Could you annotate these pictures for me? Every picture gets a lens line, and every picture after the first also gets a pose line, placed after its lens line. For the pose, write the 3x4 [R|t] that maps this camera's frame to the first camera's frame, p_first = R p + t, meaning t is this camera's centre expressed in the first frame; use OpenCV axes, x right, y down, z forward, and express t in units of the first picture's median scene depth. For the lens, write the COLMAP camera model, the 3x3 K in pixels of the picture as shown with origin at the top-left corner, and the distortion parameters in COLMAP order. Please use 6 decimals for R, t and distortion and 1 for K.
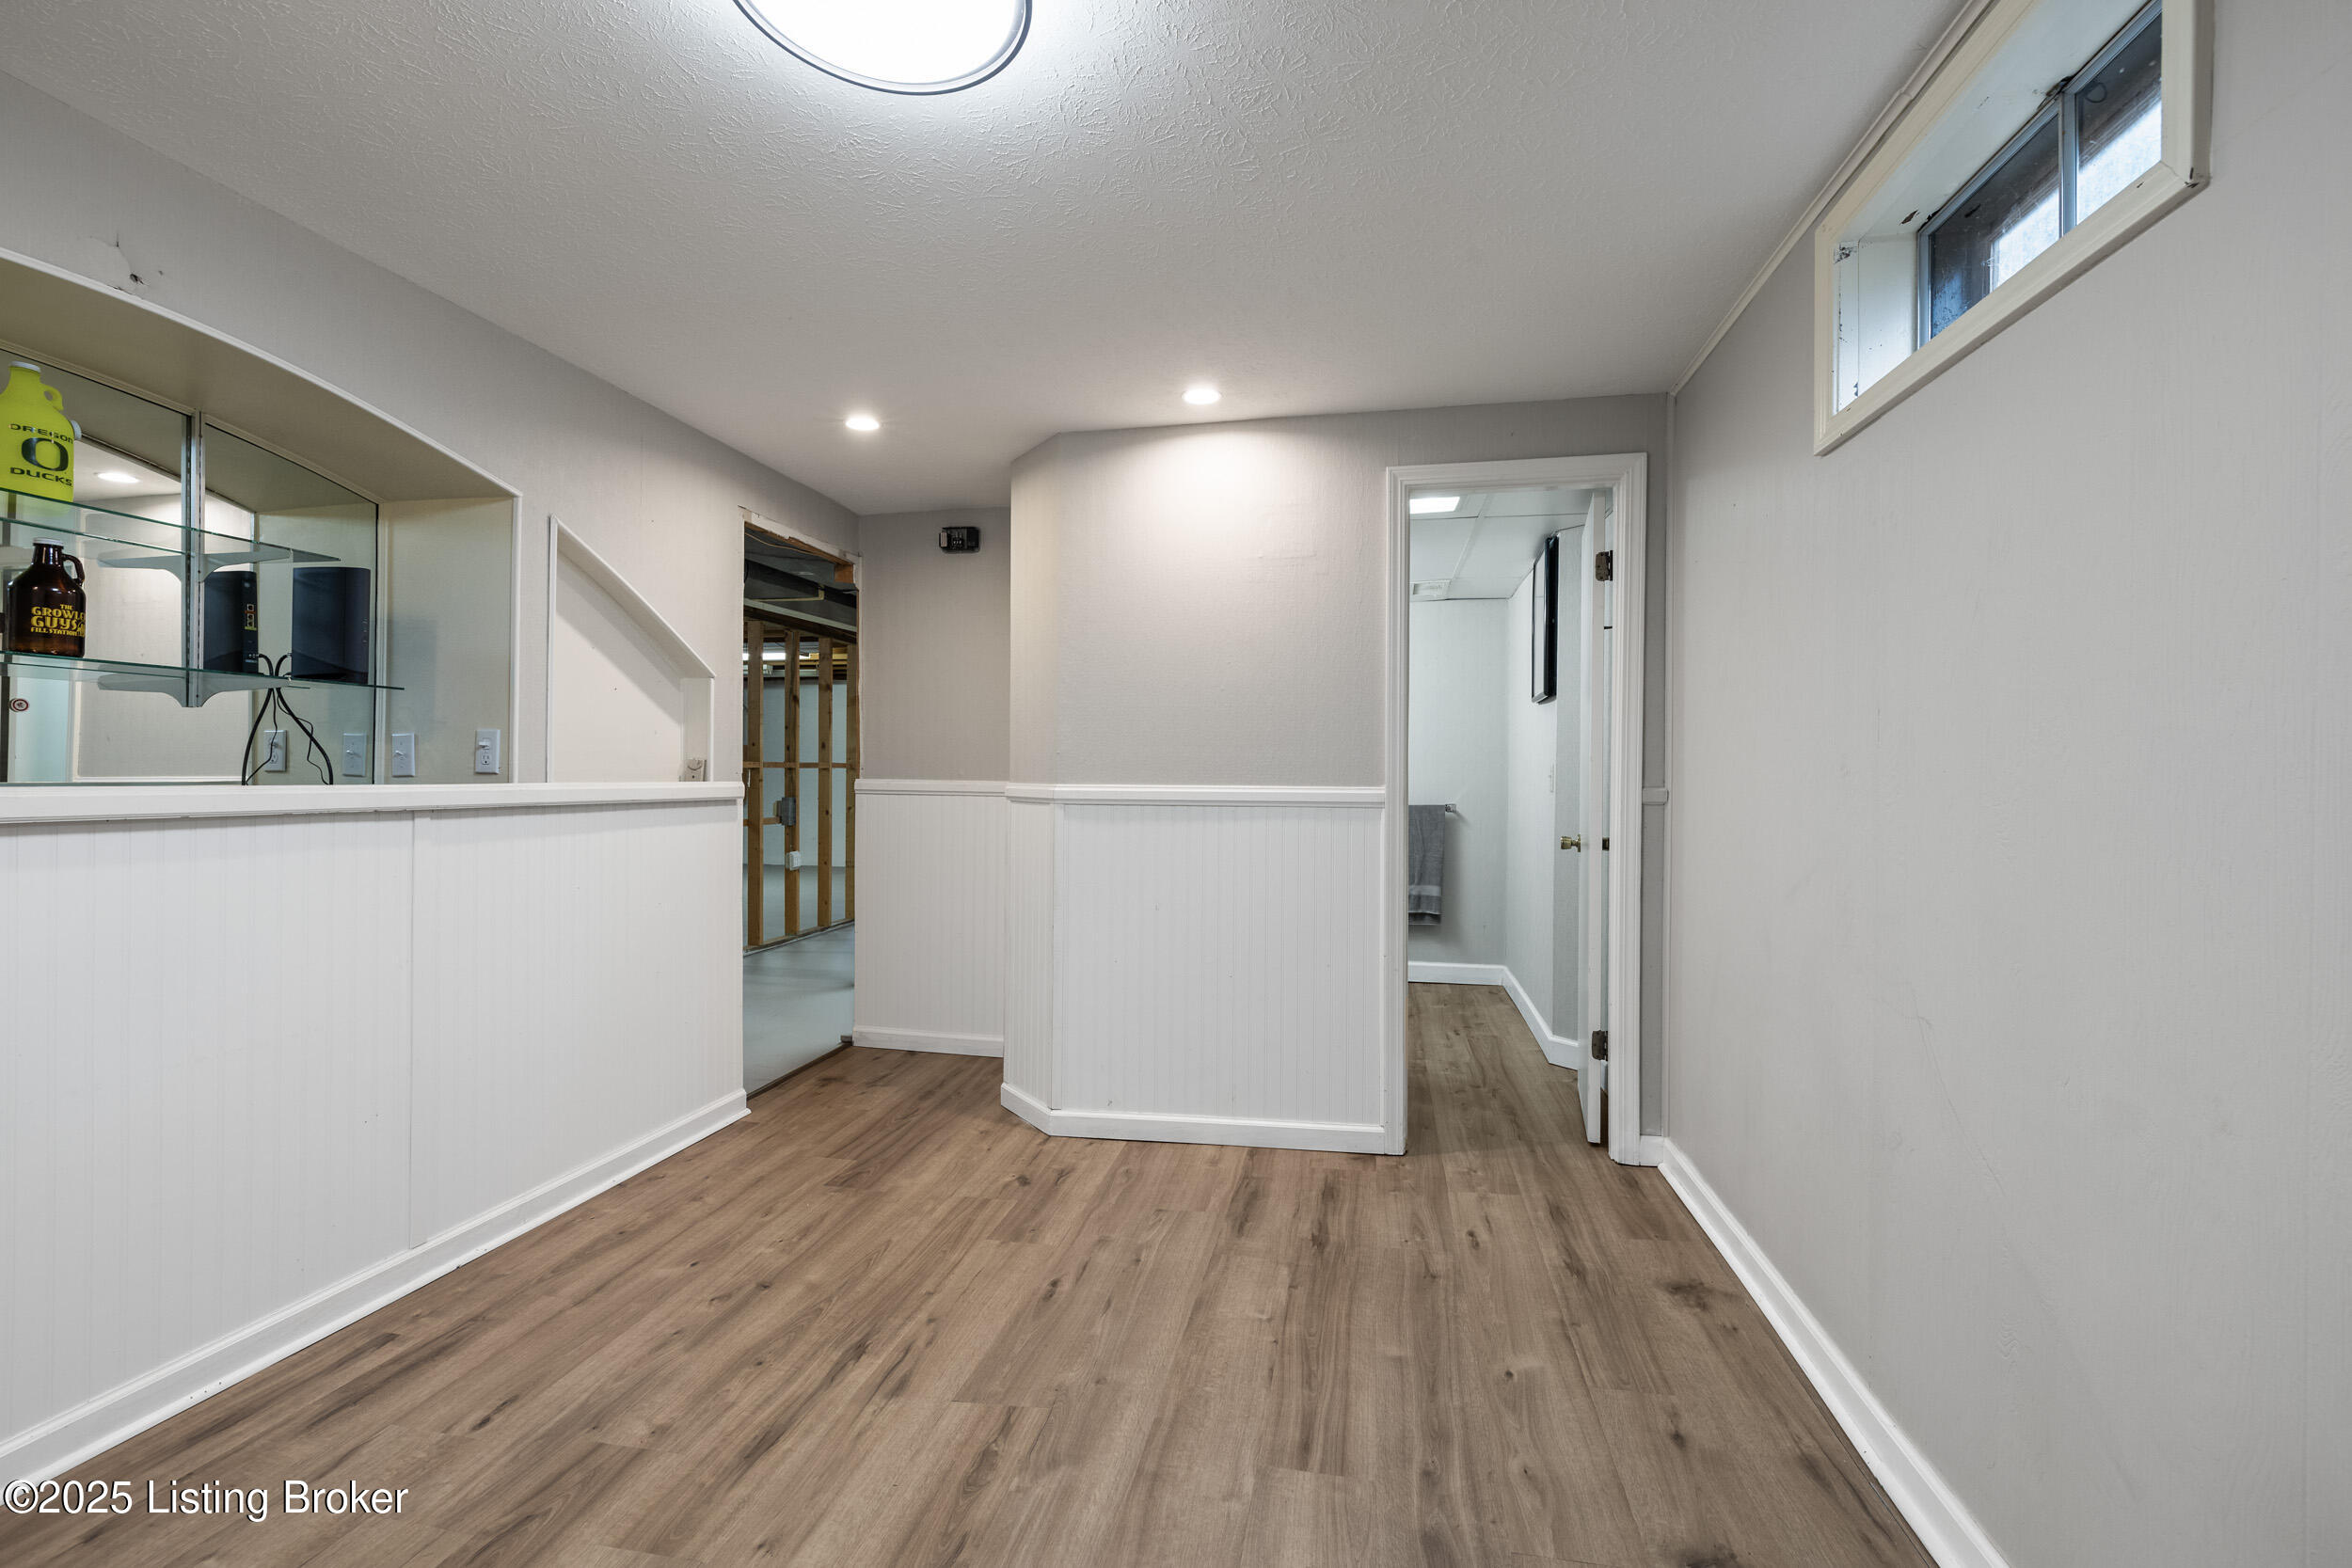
lens RADIAL K [[990.9, 0, 1172.3], [0, 990.9, 764.2], [0, 0, 1]] dist [0.002052, 0.000095]
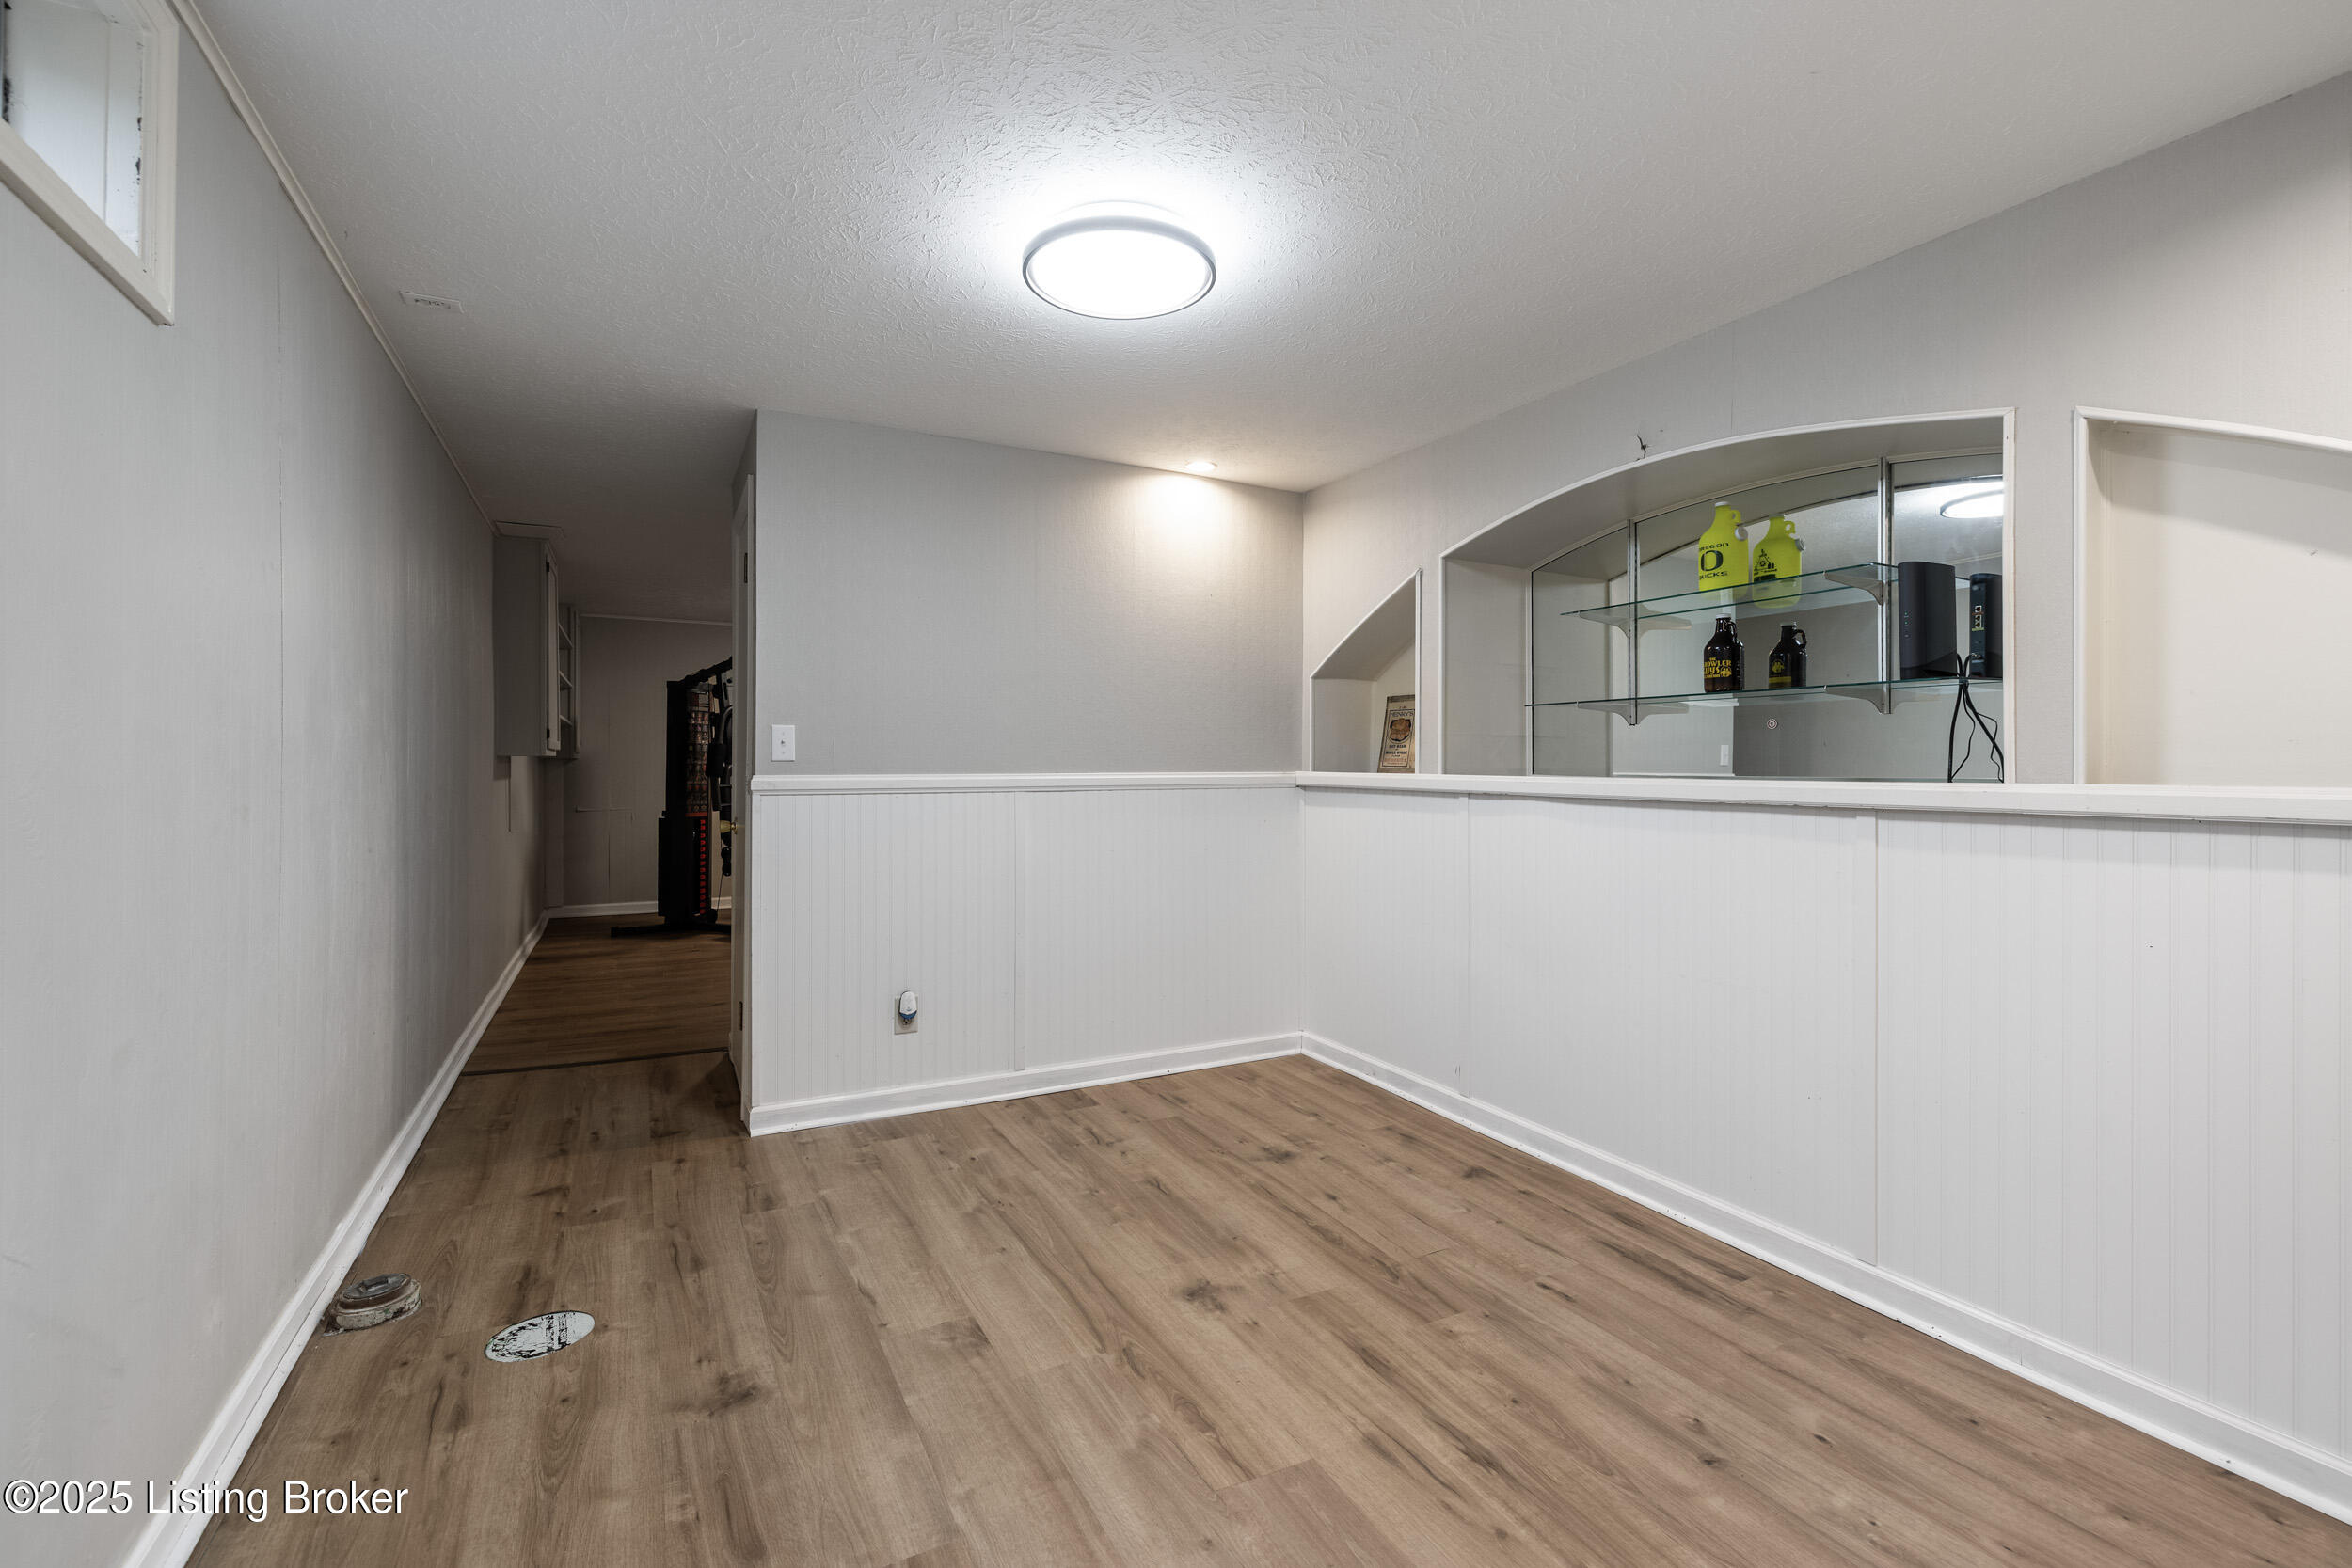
lens RADIAL K [[990.9, 0, 1168.2], [0, 990.9, 778.4], [0, 0, 1]] dist [0.002052, 0.000095]
pose [[-0.768958, 0.000673, -0.639299, 0.434487], [0.000377, 1.000000, 0.000599, 0.019617], [0.639299, 0.000220, -0.768958, 1.528623]]
